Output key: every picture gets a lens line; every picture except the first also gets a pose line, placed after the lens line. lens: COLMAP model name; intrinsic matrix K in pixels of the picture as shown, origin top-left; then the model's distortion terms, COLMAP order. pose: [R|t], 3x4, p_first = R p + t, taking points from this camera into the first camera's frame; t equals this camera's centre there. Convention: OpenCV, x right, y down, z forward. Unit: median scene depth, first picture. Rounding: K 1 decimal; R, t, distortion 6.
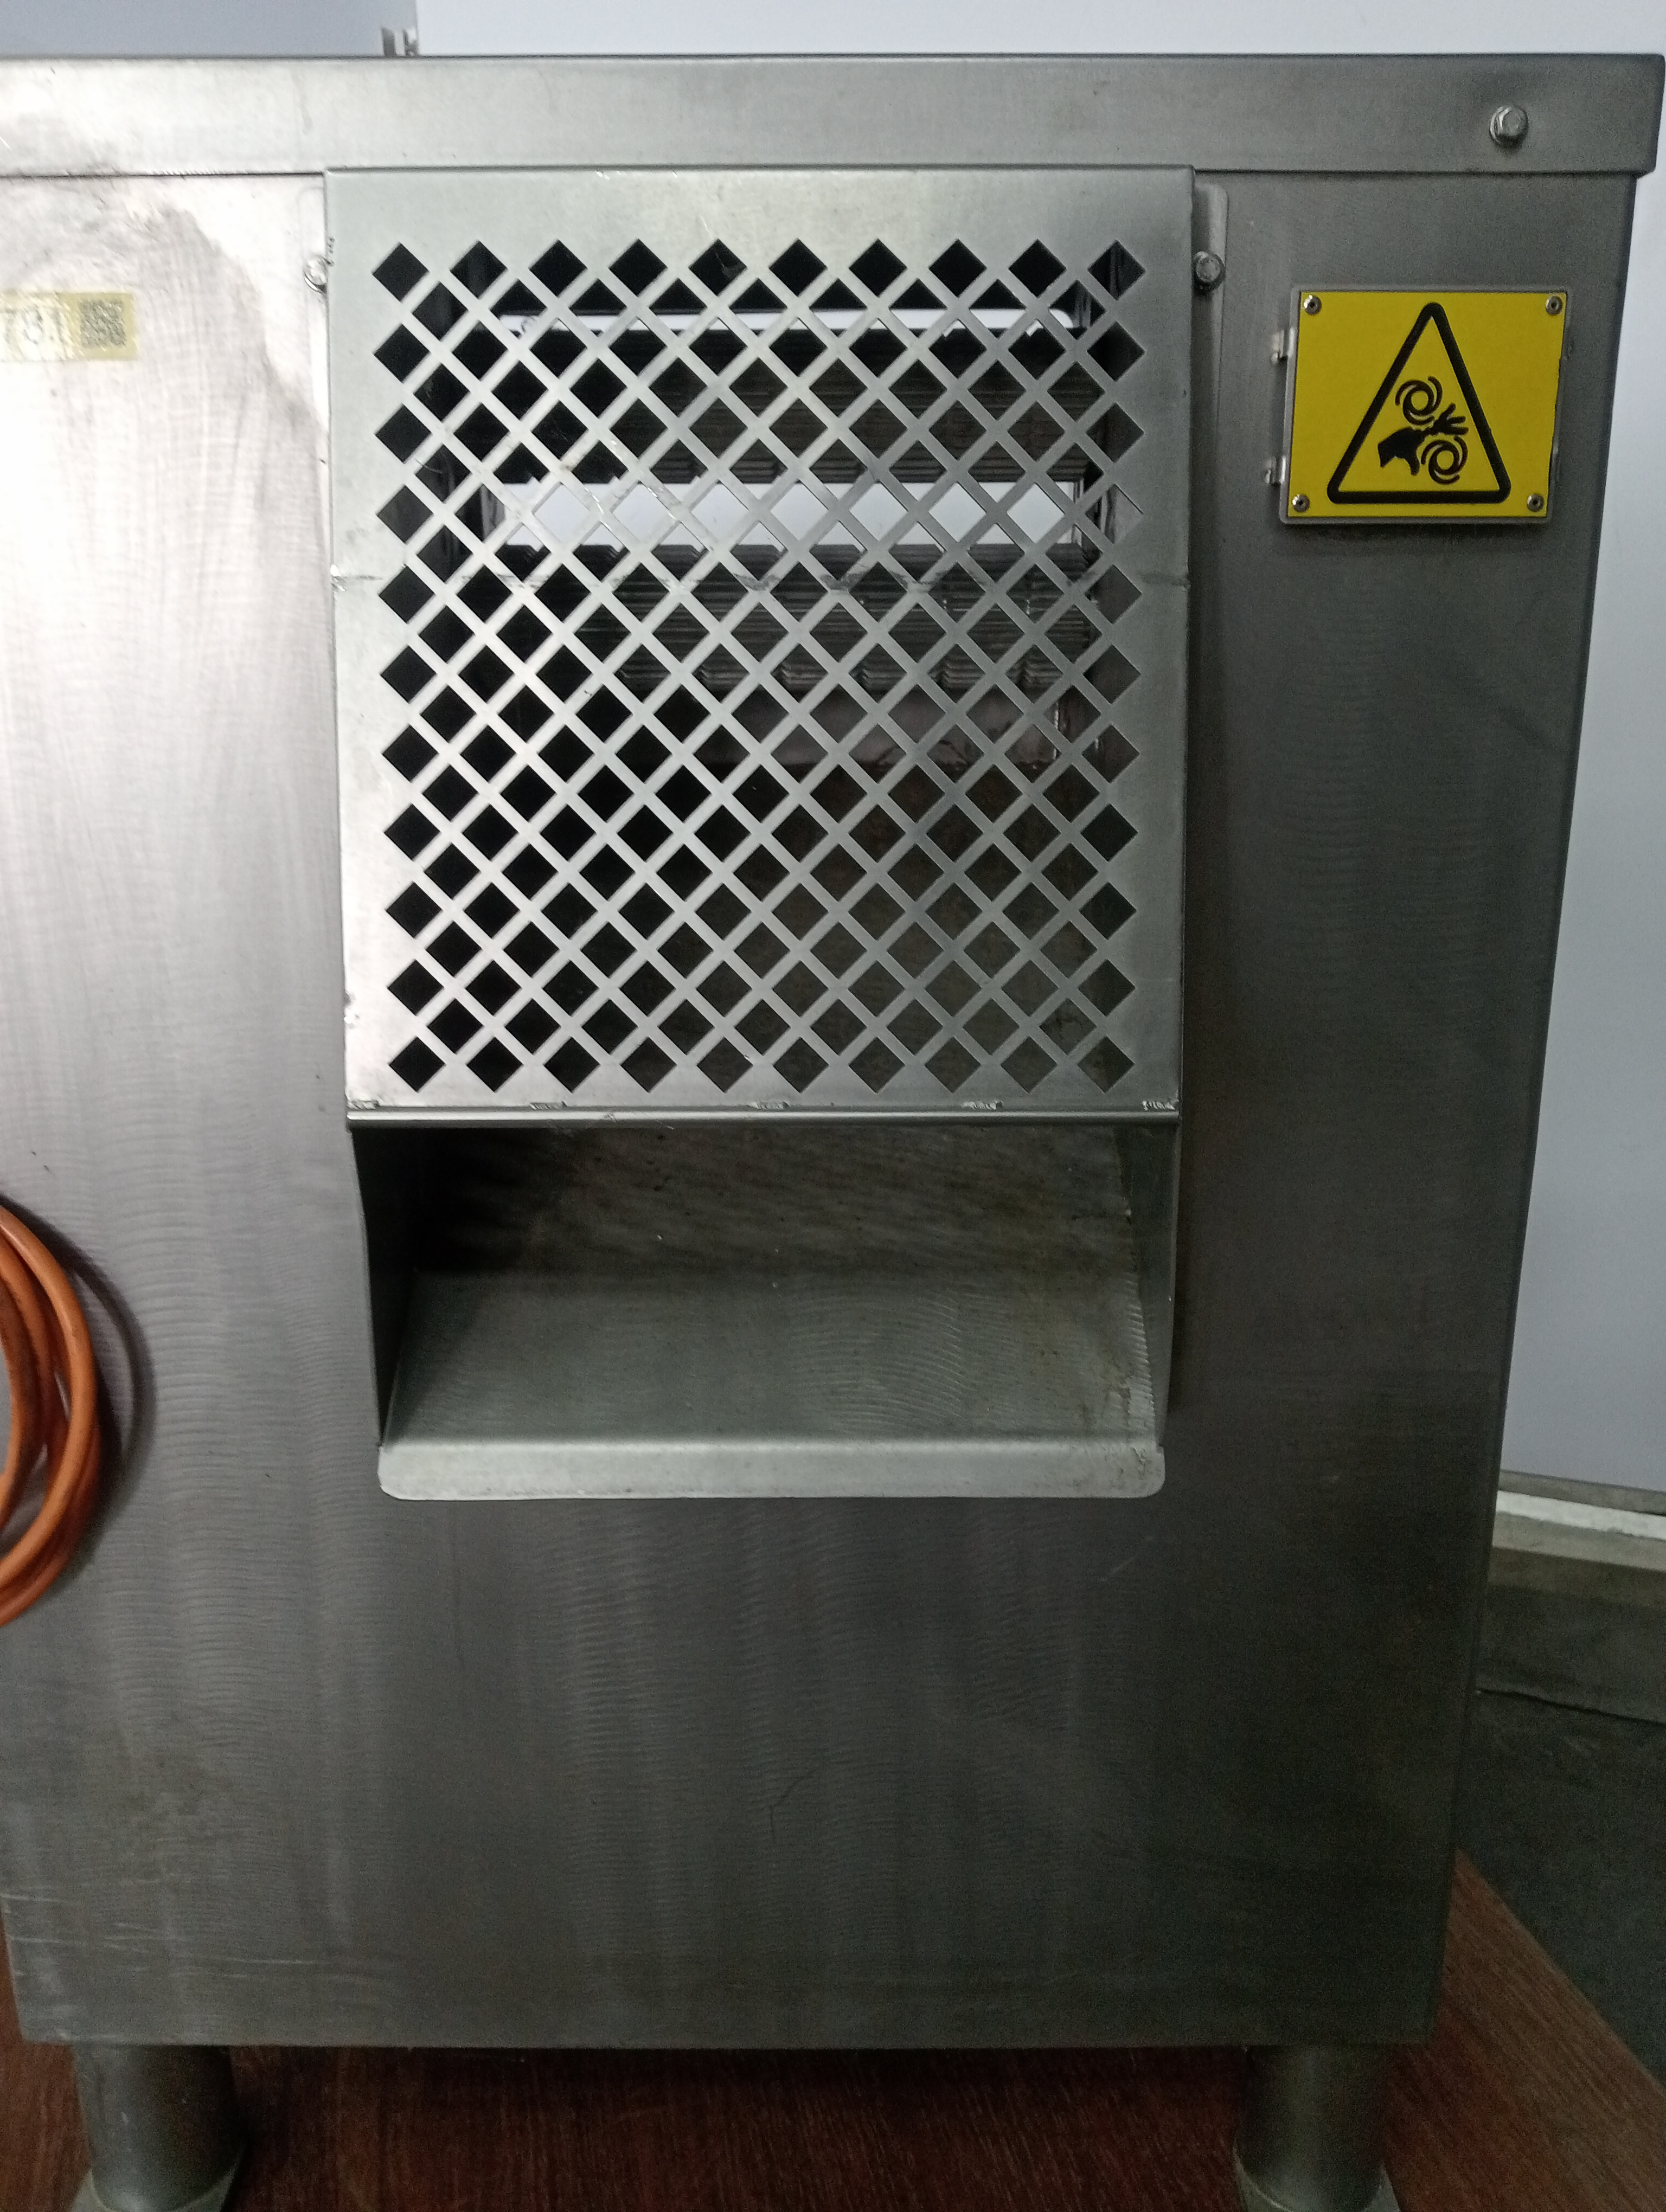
lens RADIAL K [[1685.8, 0, 833.0], [0, 1685.8, 1106.0], [0, 0, 1]] dist [0.035367, -0.107462]
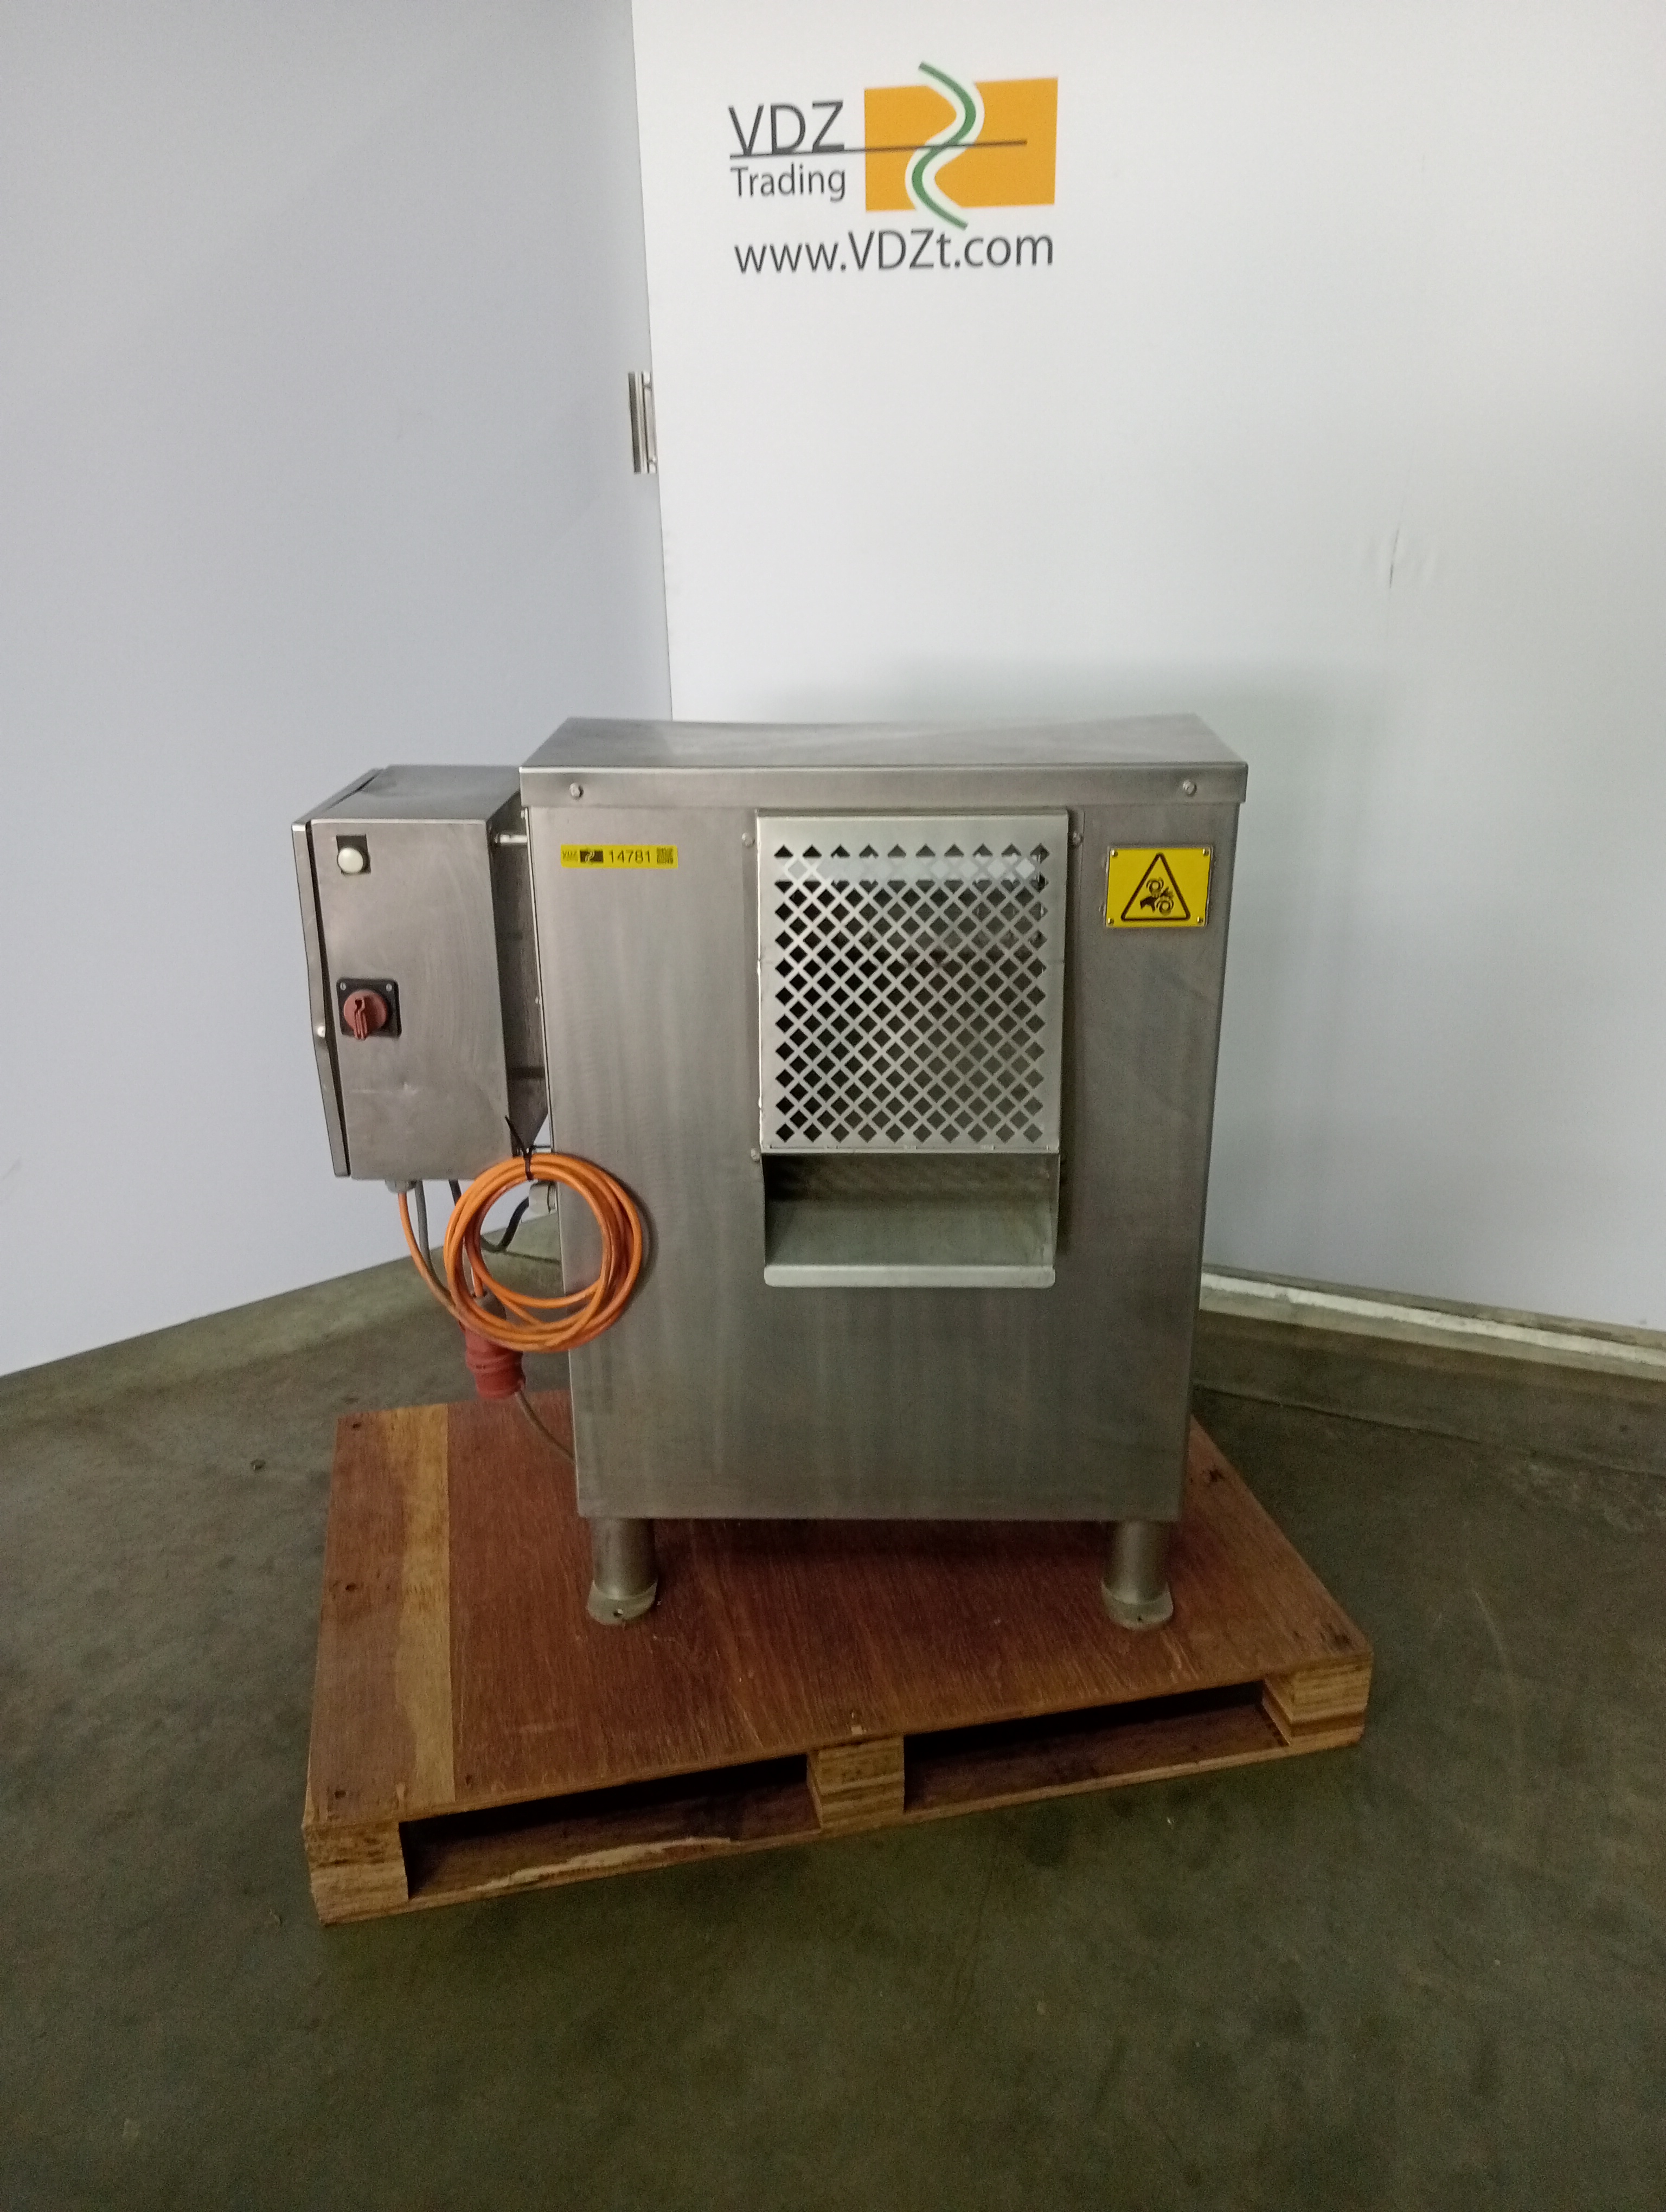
lens RADIAL K [[1816.9, 0, 833.0], [0, 1816.9, 1106.0], [0, 0, 1]] dist [0.064954, -0.172786]
pose [[0.999868, 0.003952, -0.015733, -0.112433], [-0.002094, 0.993202, 0.116381, -0.391430], [0.016086, -0.116333, 0.993080, -1.848059]]
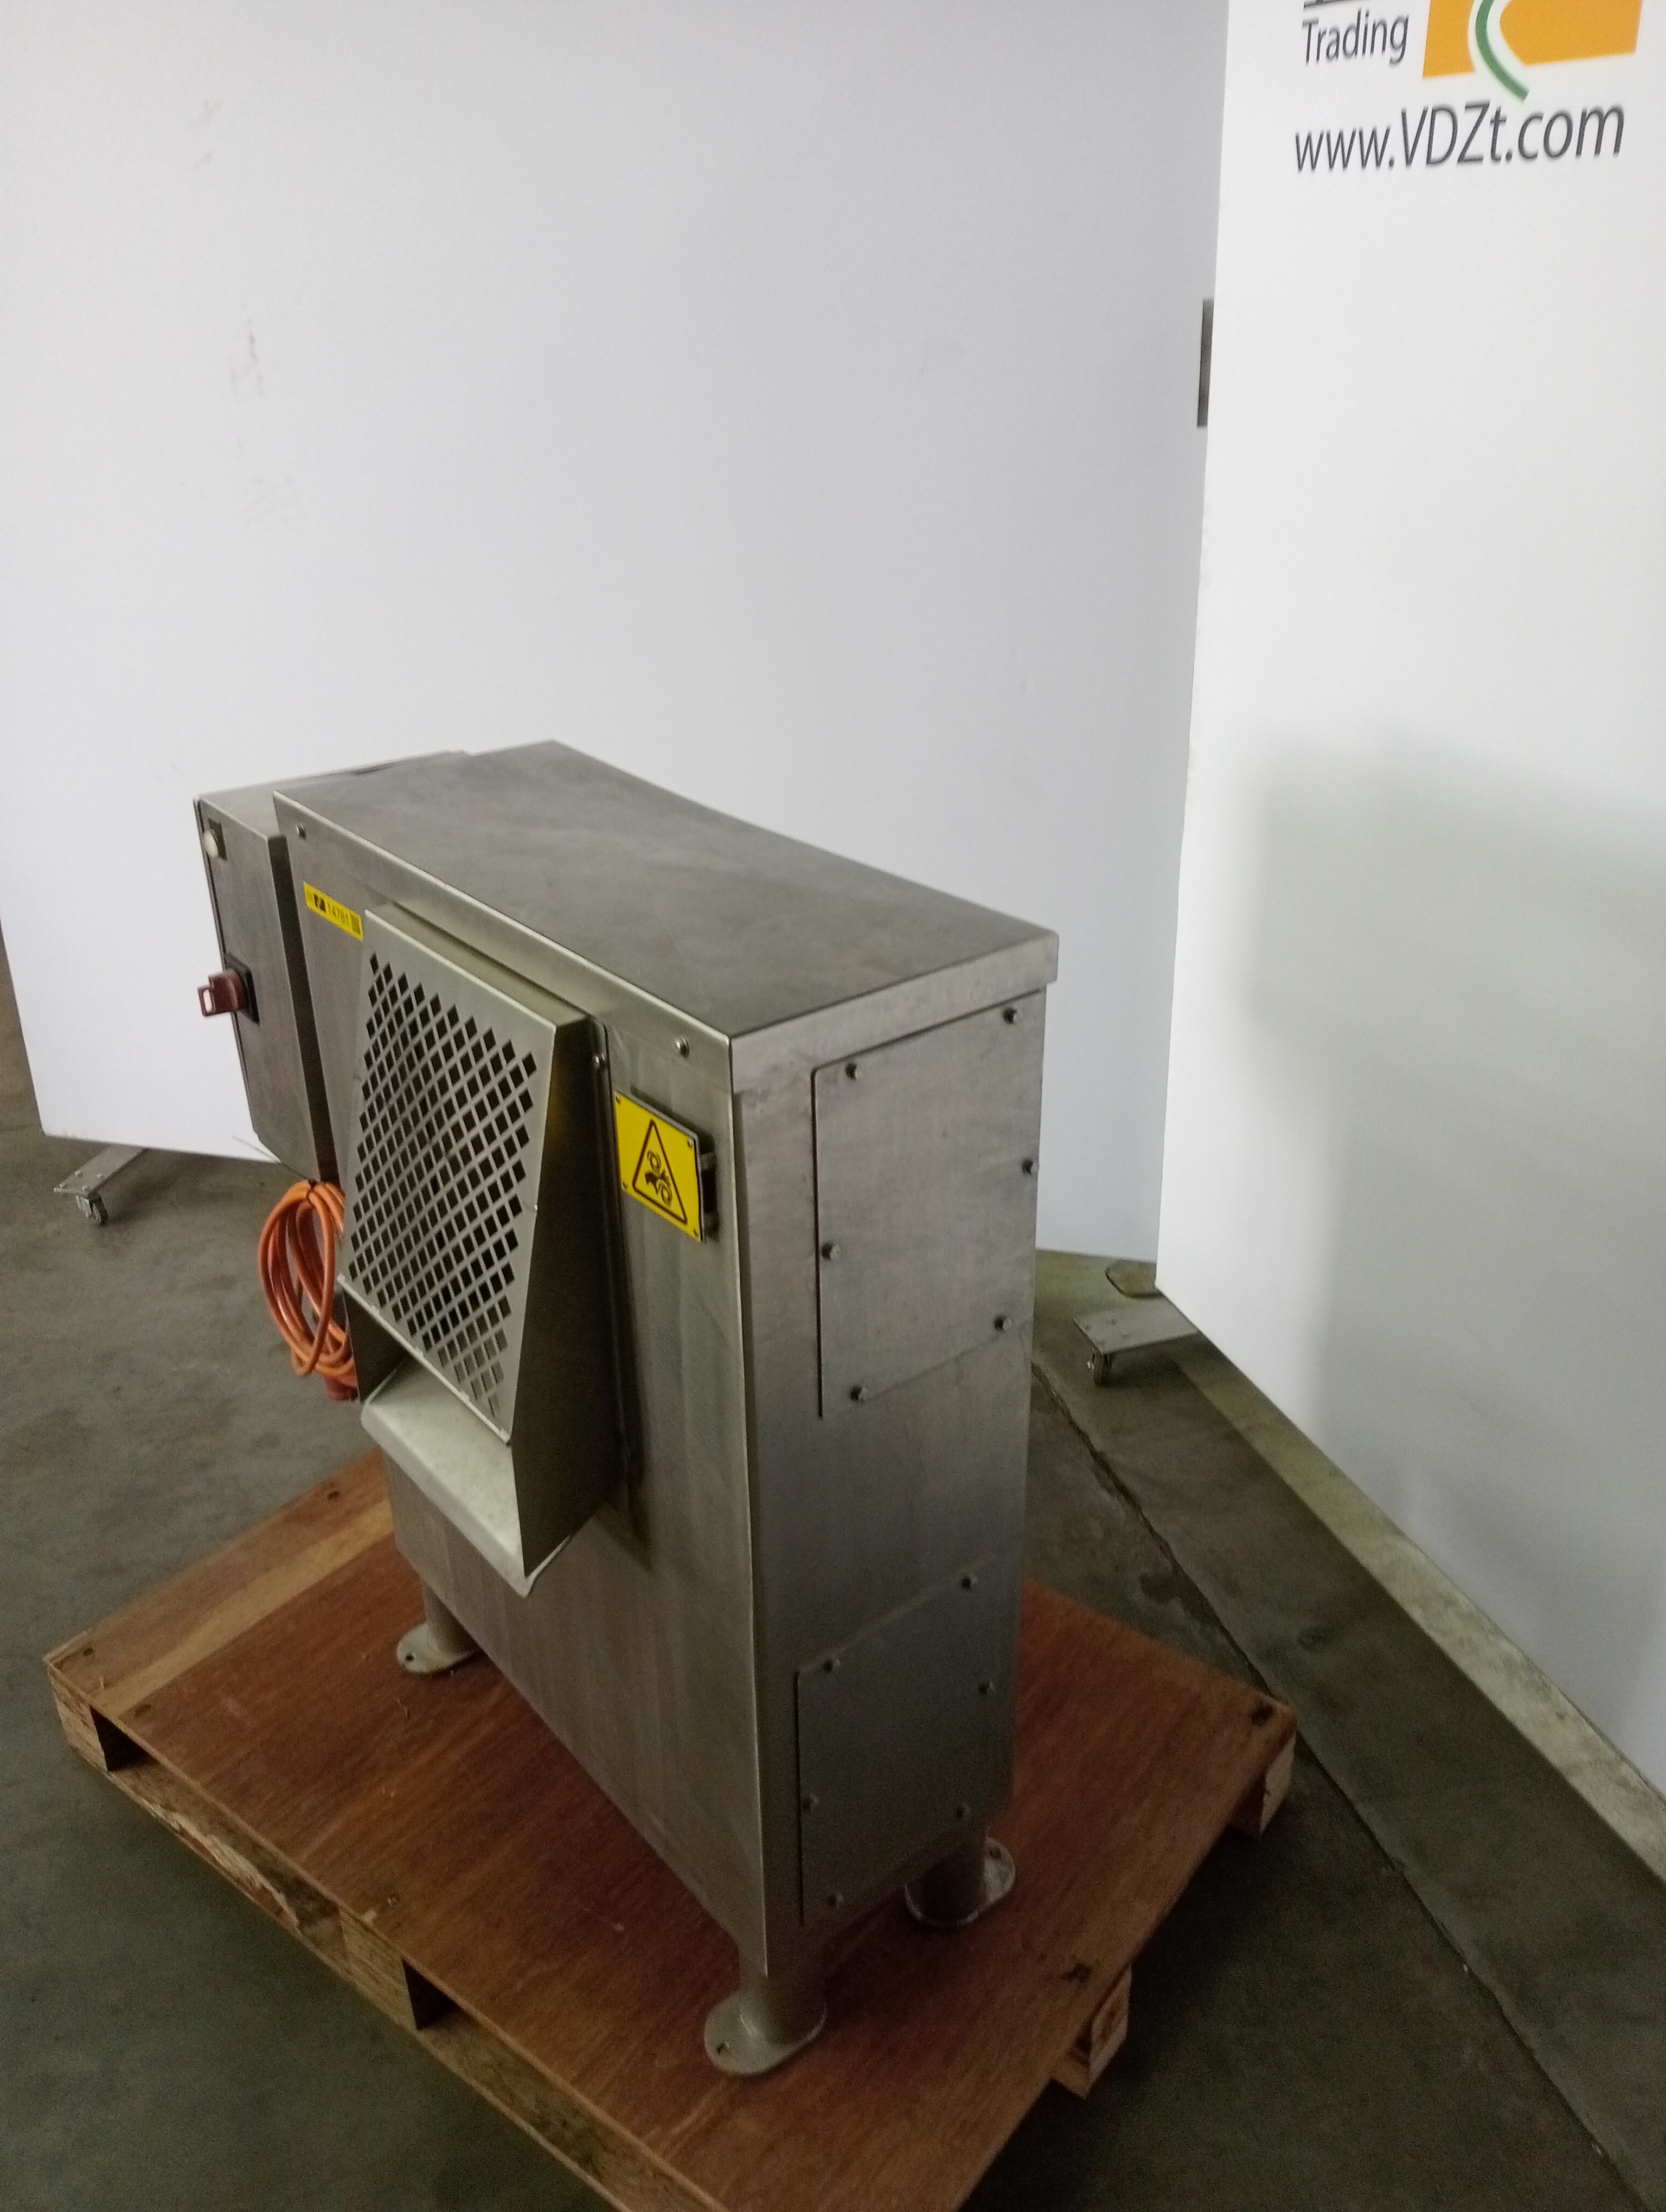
lens RADIAL K [[1772.5, 0, 833.0], [0, 1772.5, 1106.0], [0, 0, 1]] dist [0.045662, -0.046365]
pose [[0.615933, 0.347235, -0.707145, 1.762582], [-0.193721, 0.936818, 0.291279, -1.043051], [0.763609, -0.042420, 0.644284, -0.103669]]
